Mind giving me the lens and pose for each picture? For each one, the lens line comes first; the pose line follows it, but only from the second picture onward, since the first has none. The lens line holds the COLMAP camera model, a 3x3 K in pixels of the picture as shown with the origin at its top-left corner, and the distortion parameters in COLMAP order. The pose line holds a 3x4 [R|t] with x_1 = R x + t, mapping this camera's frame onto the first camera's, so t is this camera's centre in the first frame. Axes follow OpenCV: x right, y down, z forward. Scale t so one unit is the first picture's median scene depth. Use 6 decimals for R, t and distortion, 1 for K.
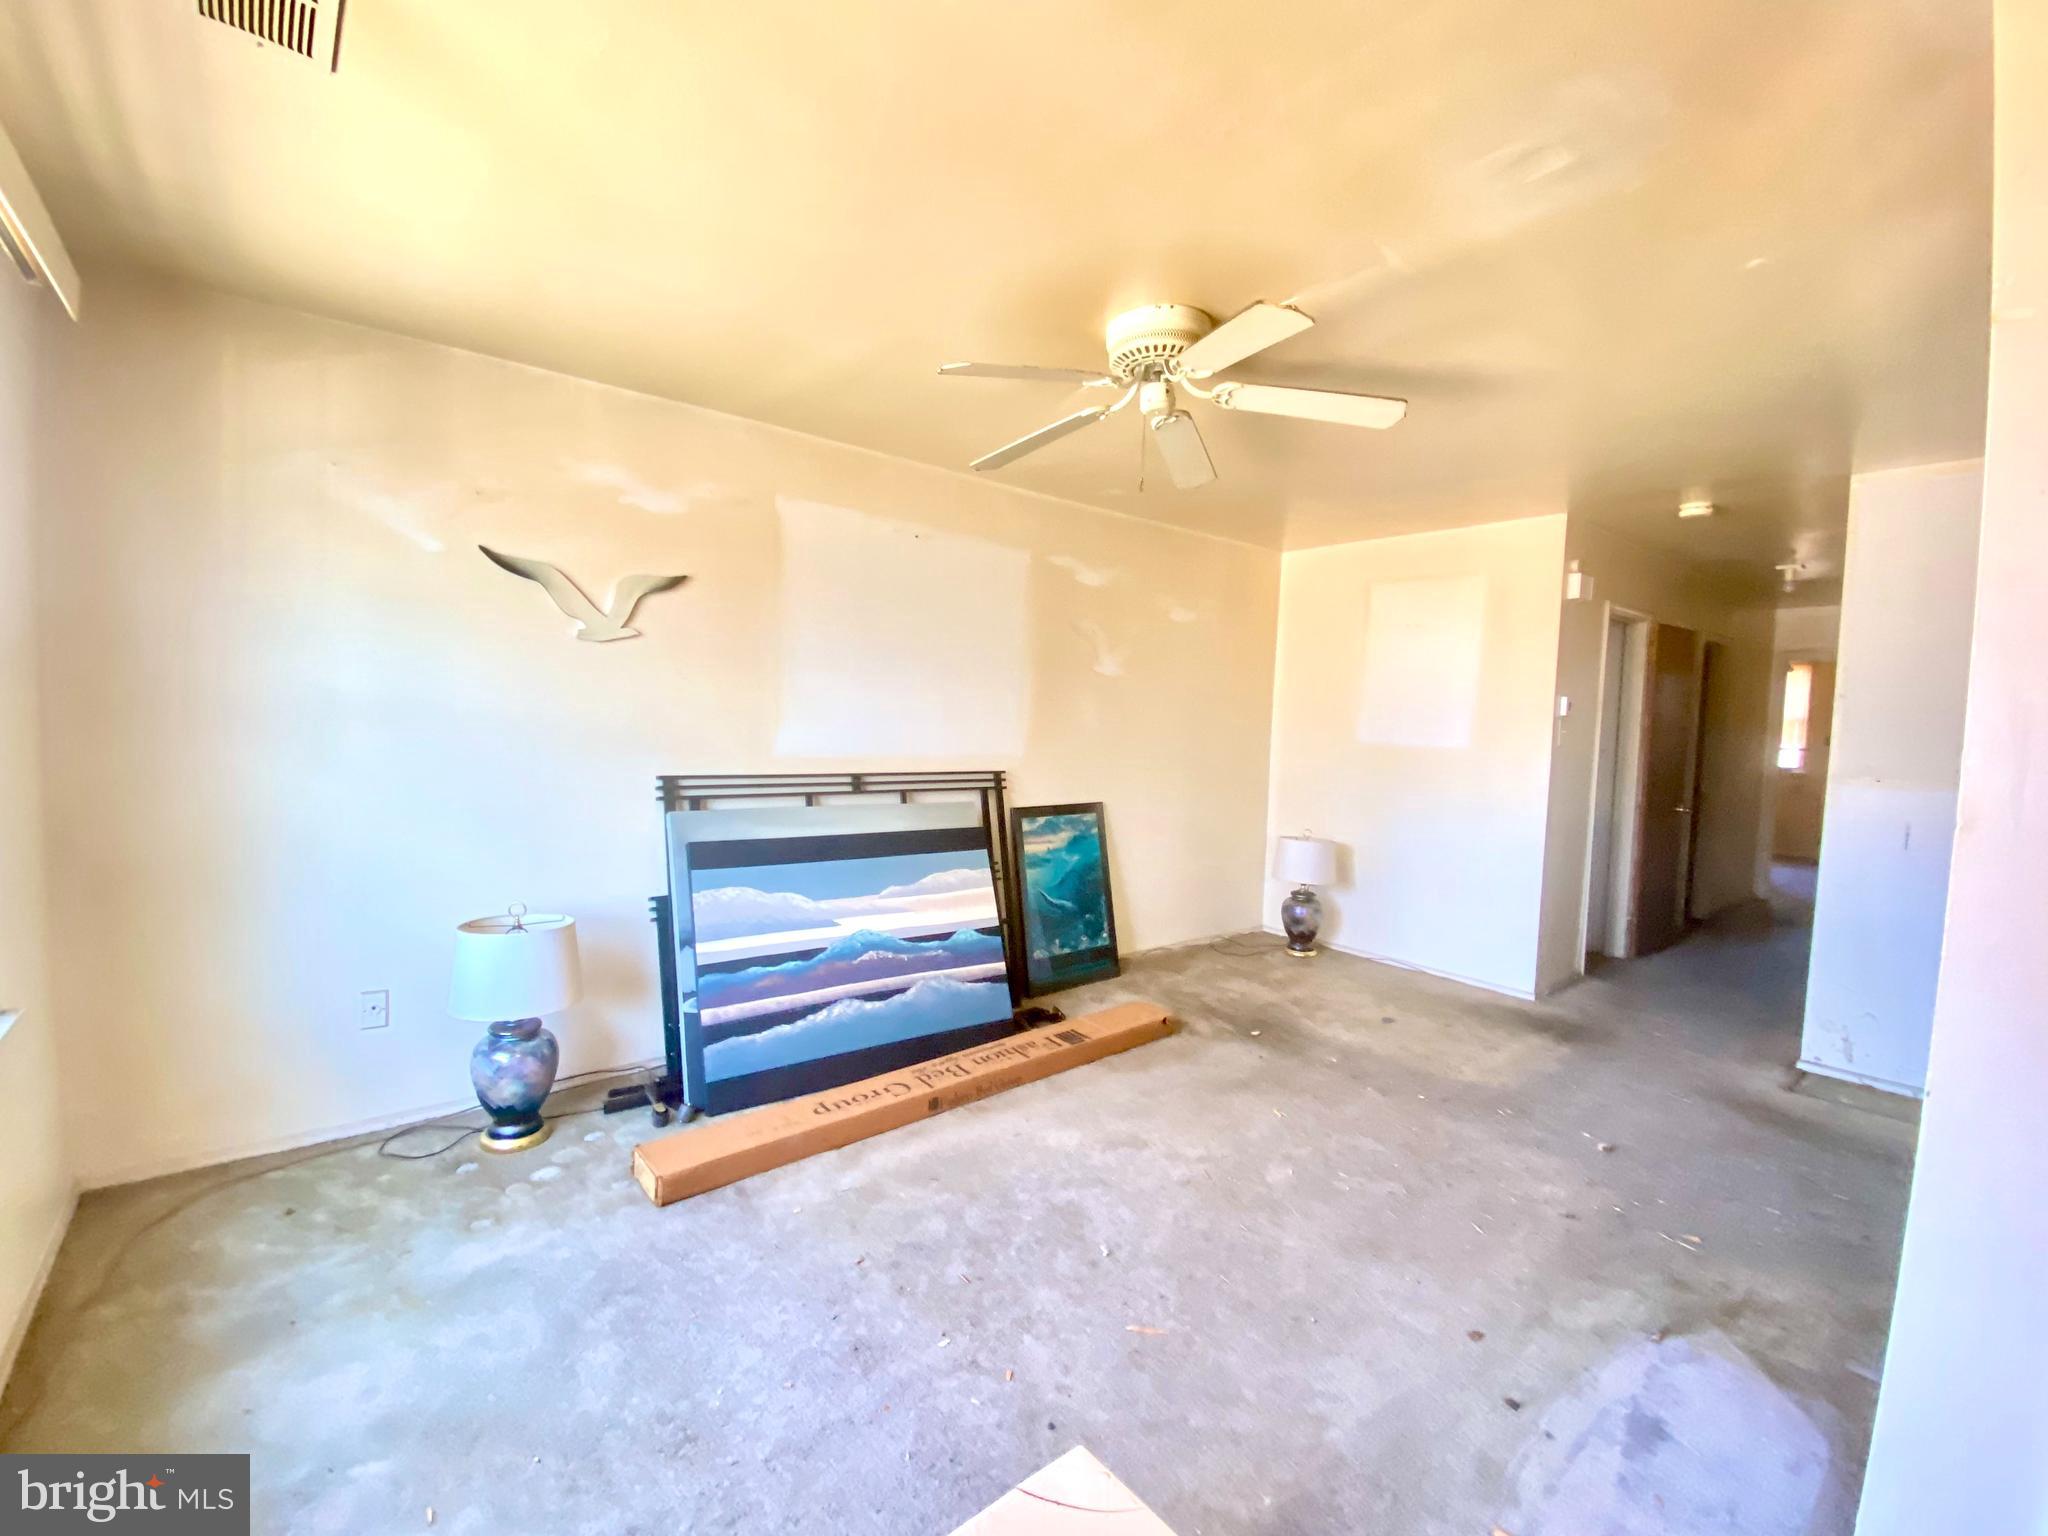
lens RADIAL K [[853.3, 0, 1029.4], [0, 853.3, 776.6], [0, 0, 1]] dist [0.017891, -0.020614]
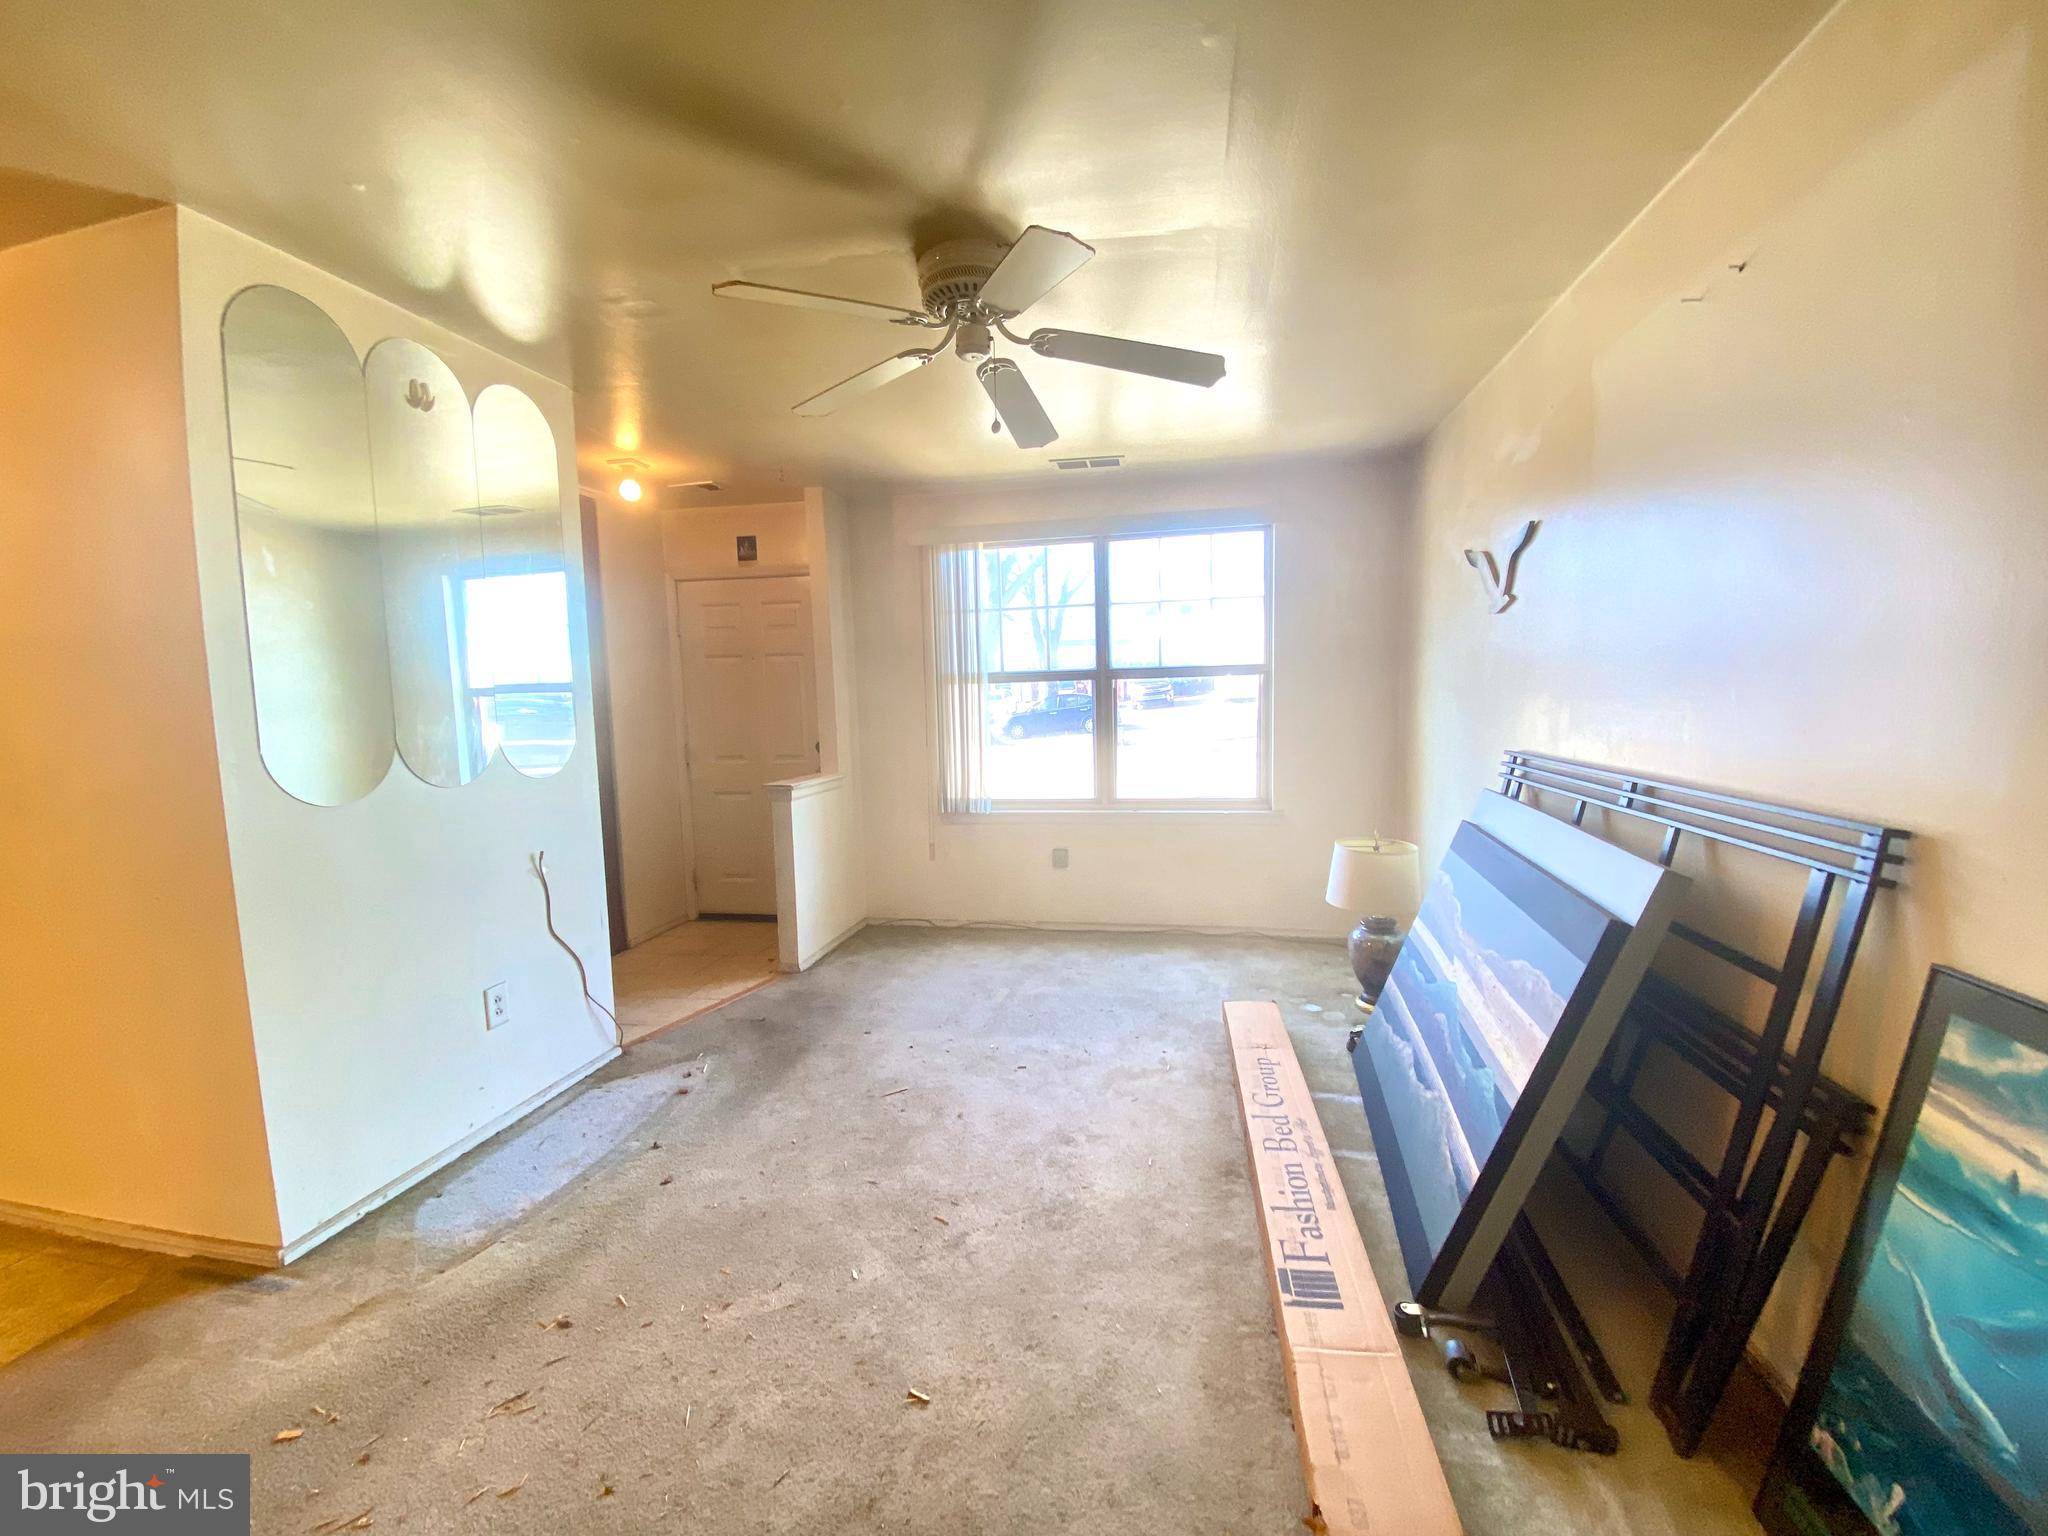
lens RADIAL K [[820.8, 0, 1030.0], [0, 820.8, 775.6], [0, 0, 1]] dist [0.020298, -0.021009]
pose [[-0.767059, 0.048233, -0.639761, 0.476160], [-0.050729, 0.989488, 0.135423, -0.060653], [0.639568, 0.136332, -0.756549, 1.204335]]
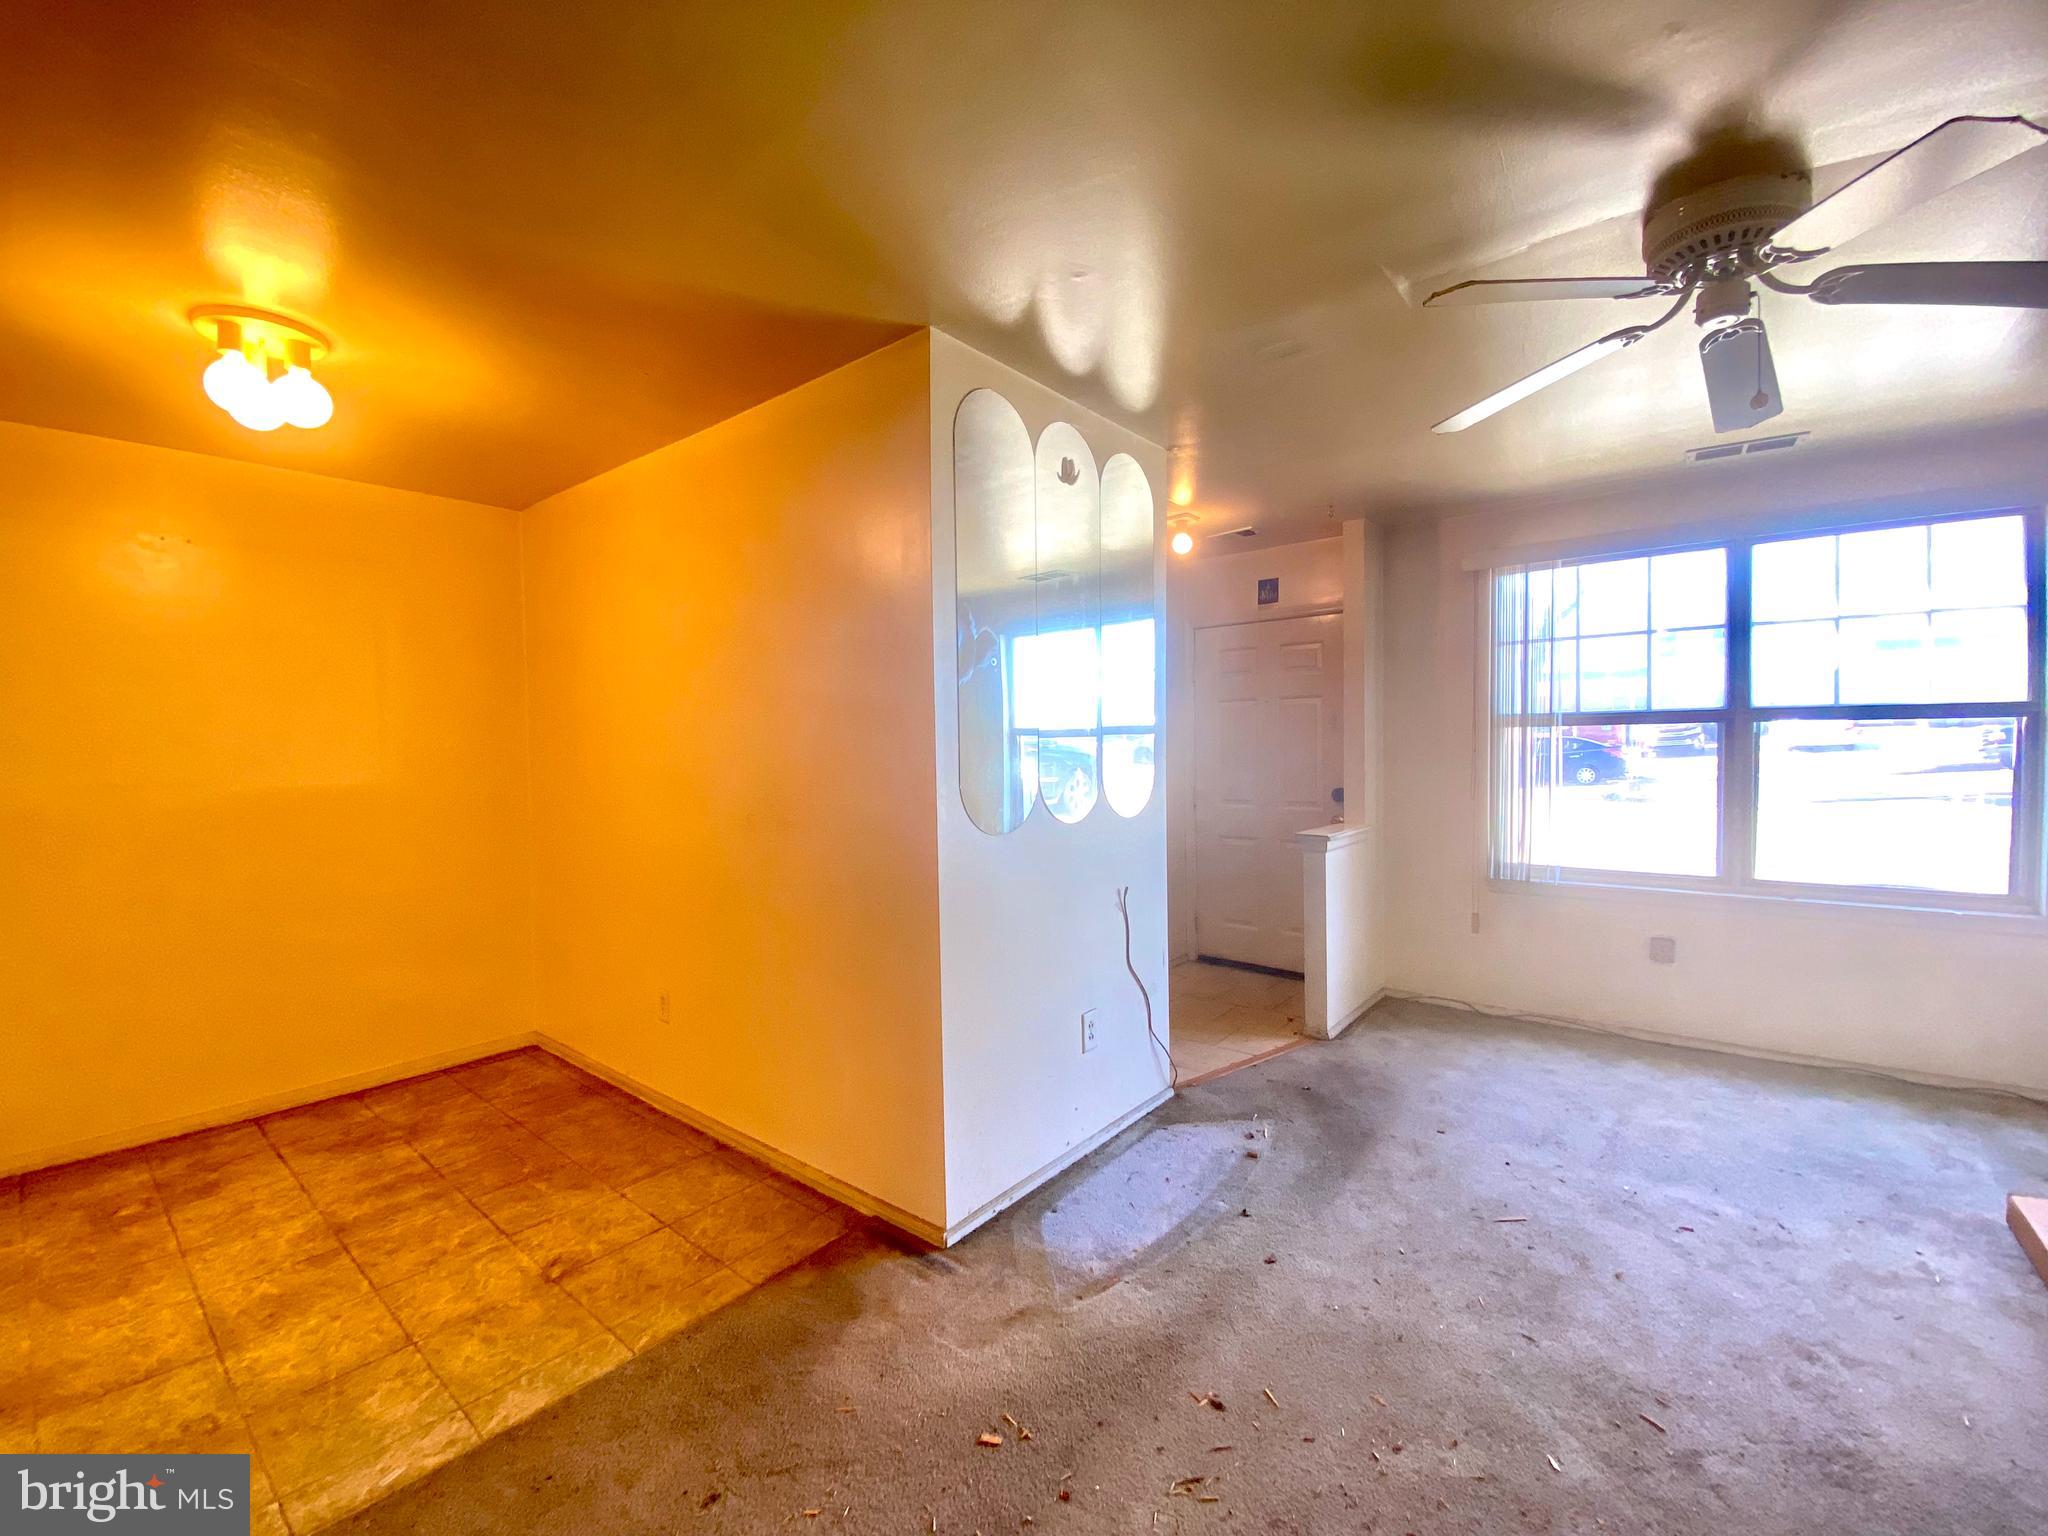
lens RADIAL K [[831.5, 0, 1036.0], [0, 831.5, 767.7], [0, 0, 1]] dist [0.024315, -0.022542]
pose [[-0.977592, -0.017643, -0.209770, 0.598872], [-0.038344, 0.994736, 0.095030, -0.051238], [0.206989, 0.100944, -0.973122, 1.095165]]
